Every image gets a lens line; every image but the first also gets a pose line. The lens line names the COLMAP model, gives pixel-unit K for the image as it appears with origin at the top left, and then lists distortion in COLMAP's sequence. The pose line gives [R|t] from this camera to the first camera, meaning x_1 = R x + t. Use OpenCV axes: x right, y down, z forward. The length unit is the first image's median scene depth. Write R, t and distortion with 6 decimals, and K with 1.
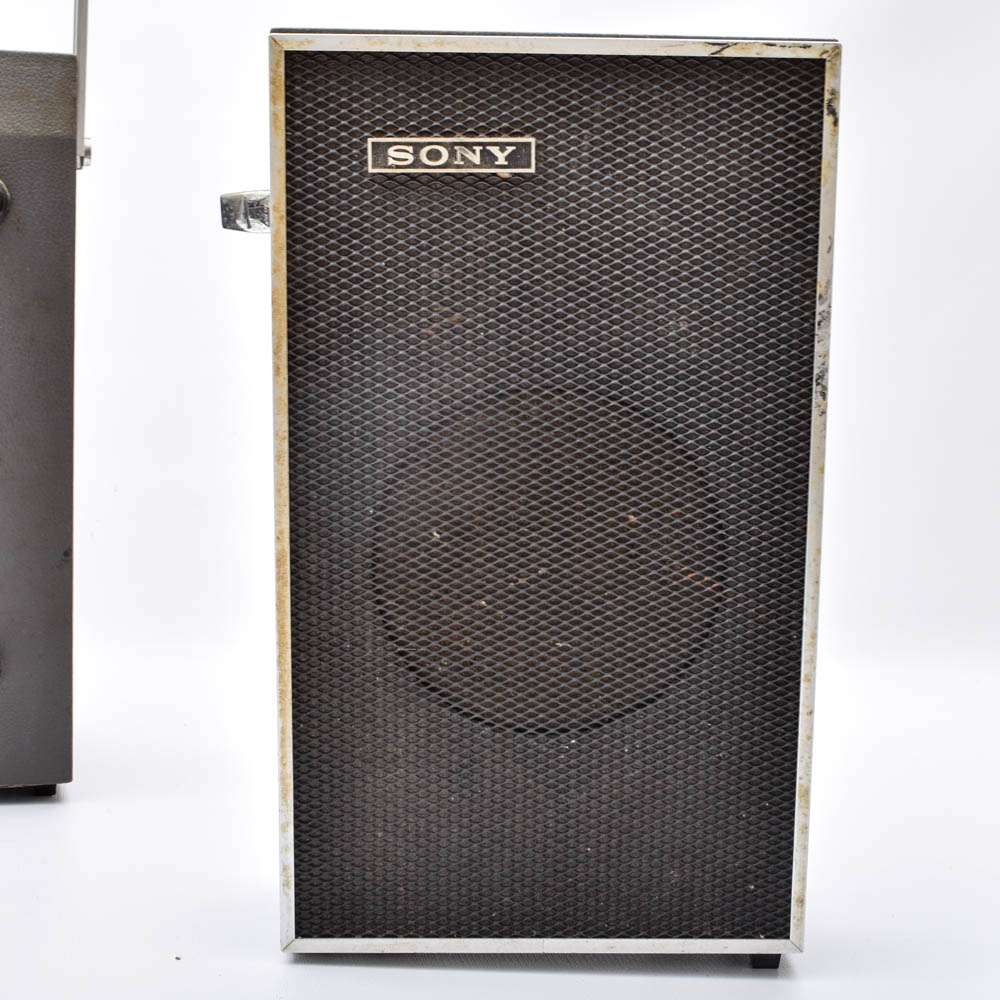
lens RADIAL K [[1897.9, 0, 500.0], [0, 1897.9, 500.0], [0, 0, 1]] dist [-0.019165, -0.164198]
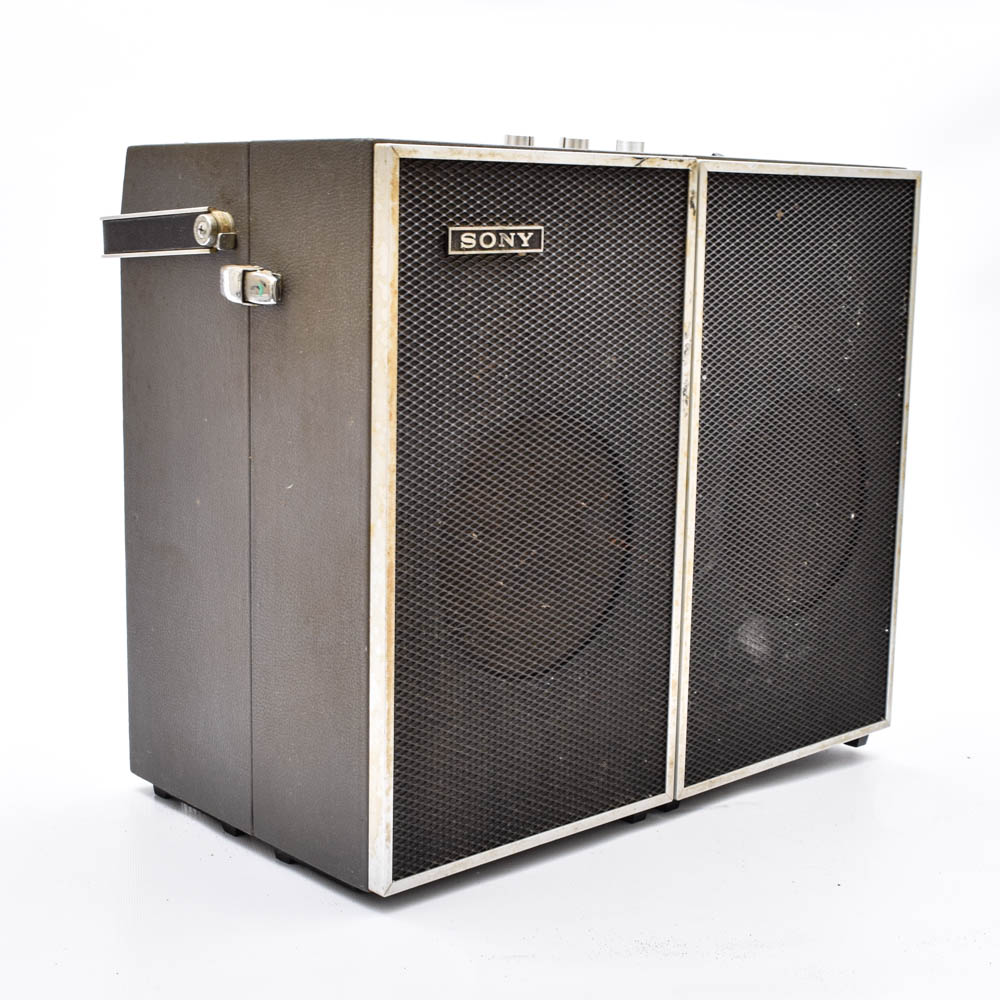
lens RADIAL K [[1740.2, 0, 500.0], [0, 1740.2, 500.0], [0, 0, 1]] dist [-0.020925, 0.057391]
pose [[0.744599, -0.113493, 0.657793, -0.831262], [0.124310, 0.991778, 0.030403, -0.040525], [-0.655835, 0.059132, 0.752585, 0.109042]]
